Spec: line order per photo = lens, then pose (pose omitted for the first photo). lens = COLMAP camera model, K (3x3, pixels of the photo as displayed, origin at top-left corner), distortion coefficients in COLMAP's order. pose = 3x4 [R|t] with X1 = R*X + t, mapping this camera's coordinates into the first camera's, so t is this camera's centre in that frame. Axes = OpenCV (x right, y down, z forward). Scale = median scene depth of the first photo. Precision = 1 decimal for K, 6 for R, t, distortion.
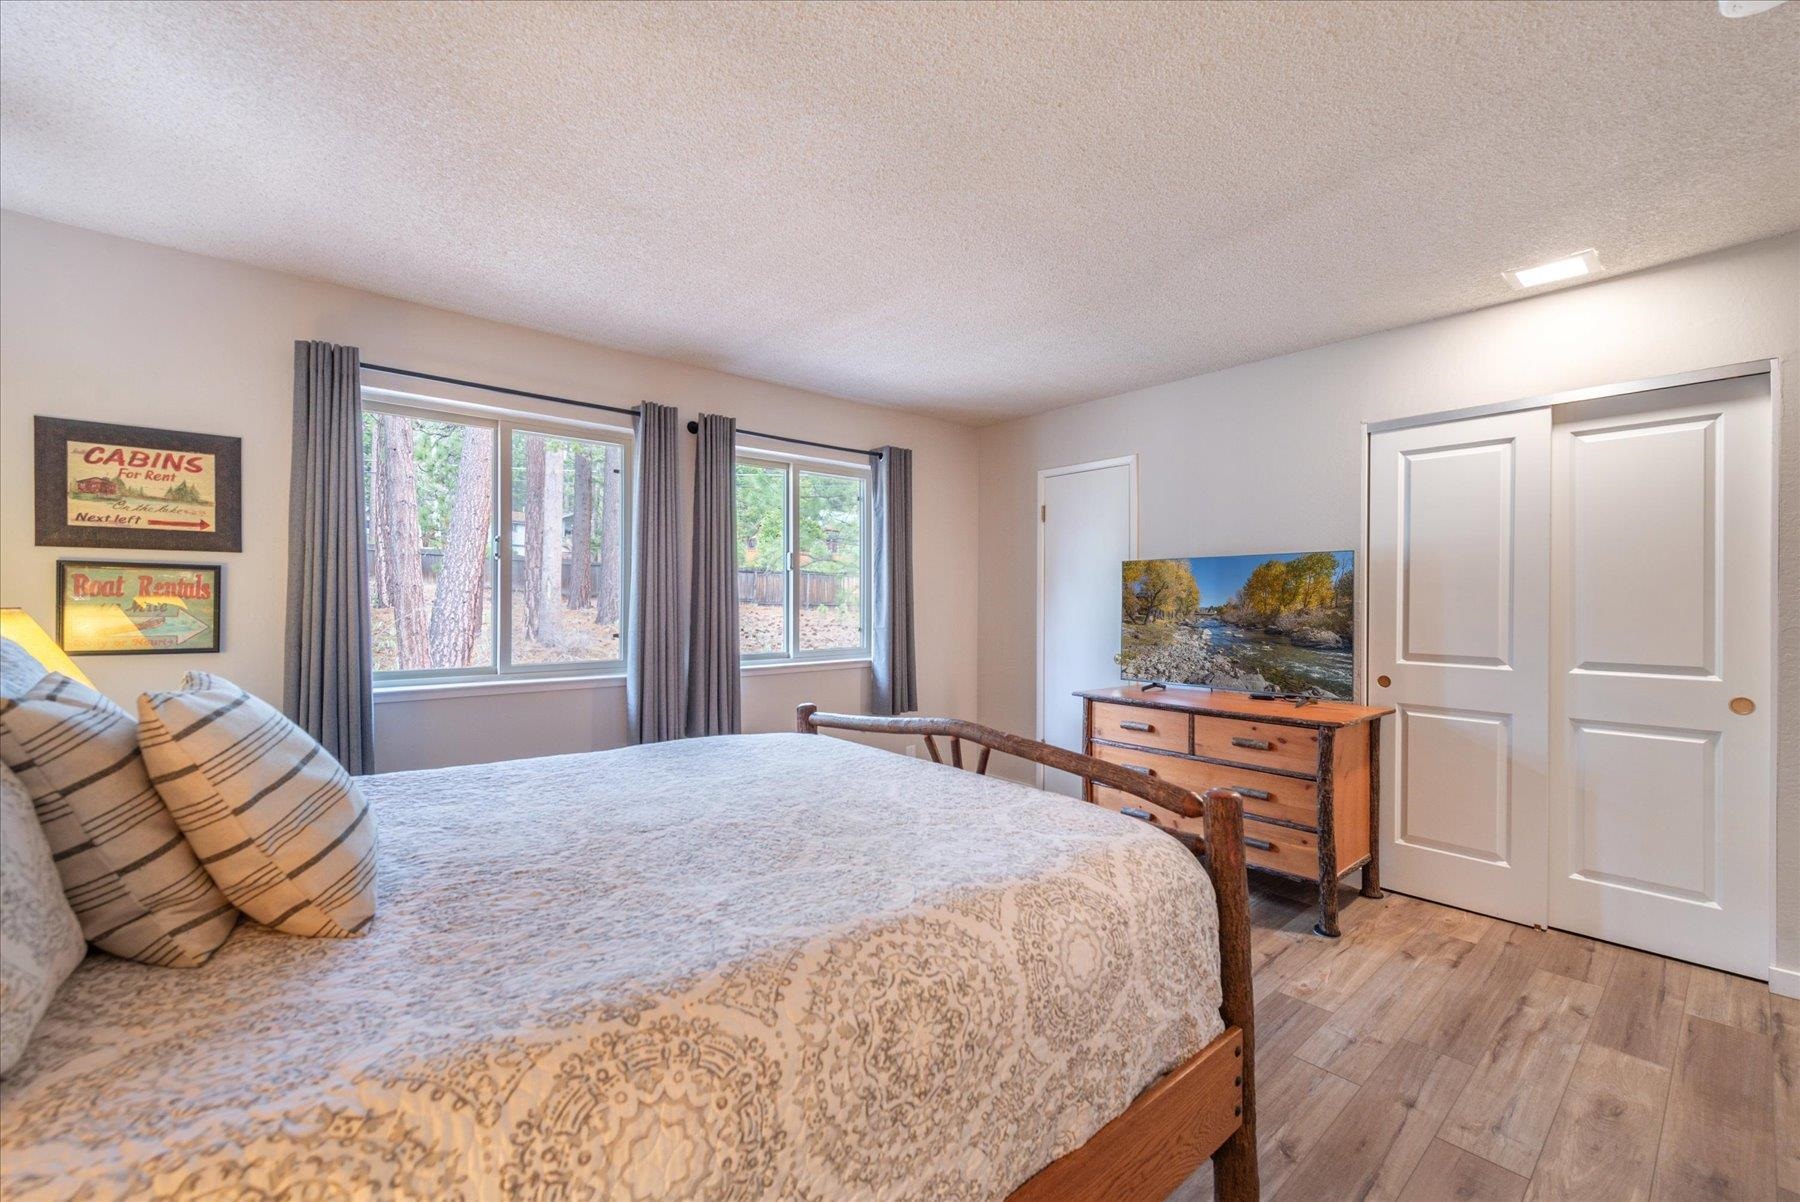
lens RADIAL K [[724.9, 0, 909.5], [0, 724.9, 598.1], [0, 0, 1]] dist [0.011874, -0.000084]
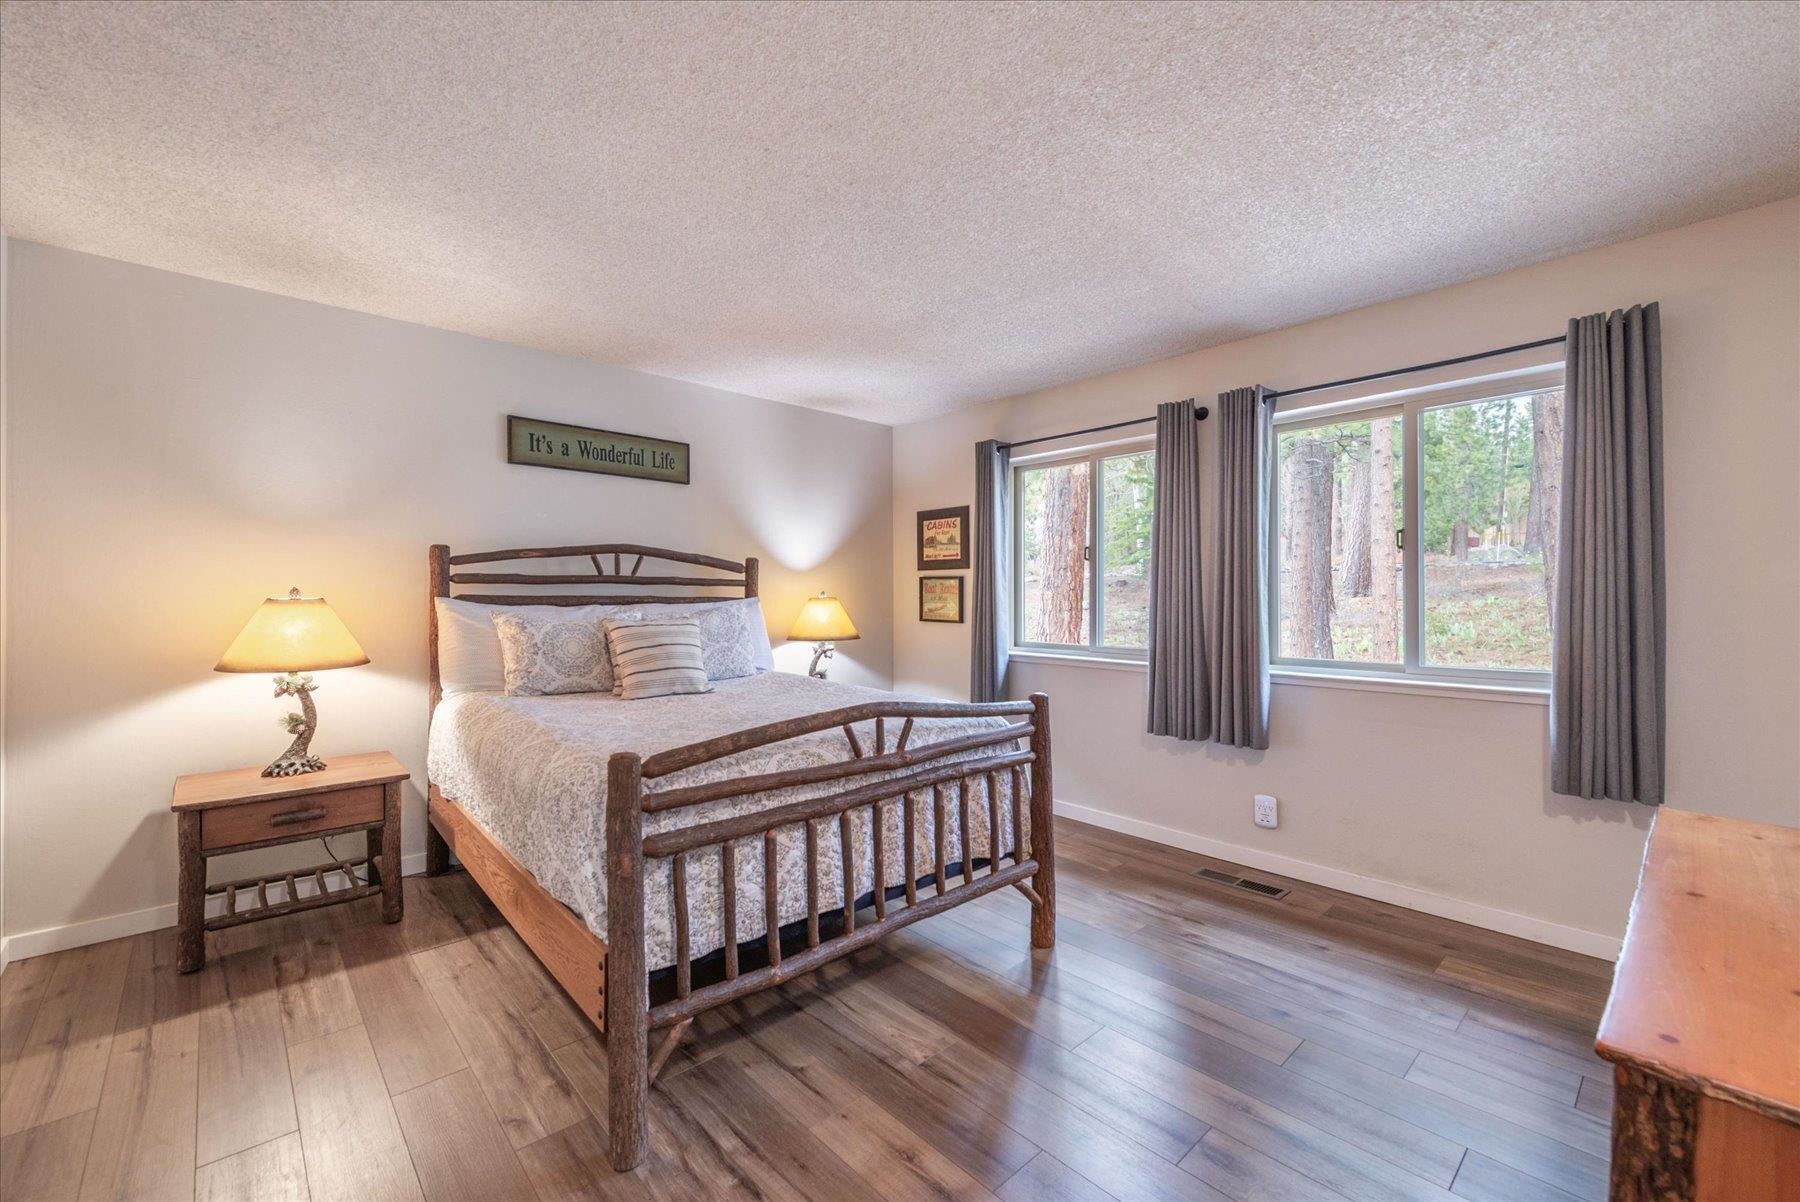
lens RADIAL K [[724.9, 0, 909.5], [0, 724.9, 598.1], [0, 0, 1]] dist [0.011874, -0.000084]
pose [[0.042287, 0.002600, -0.999102, 0.851109], [0.005548, 0.999981, 0.002837, 0.004660], [0.999090, -0.005663, 0.042272, 0.756318]]
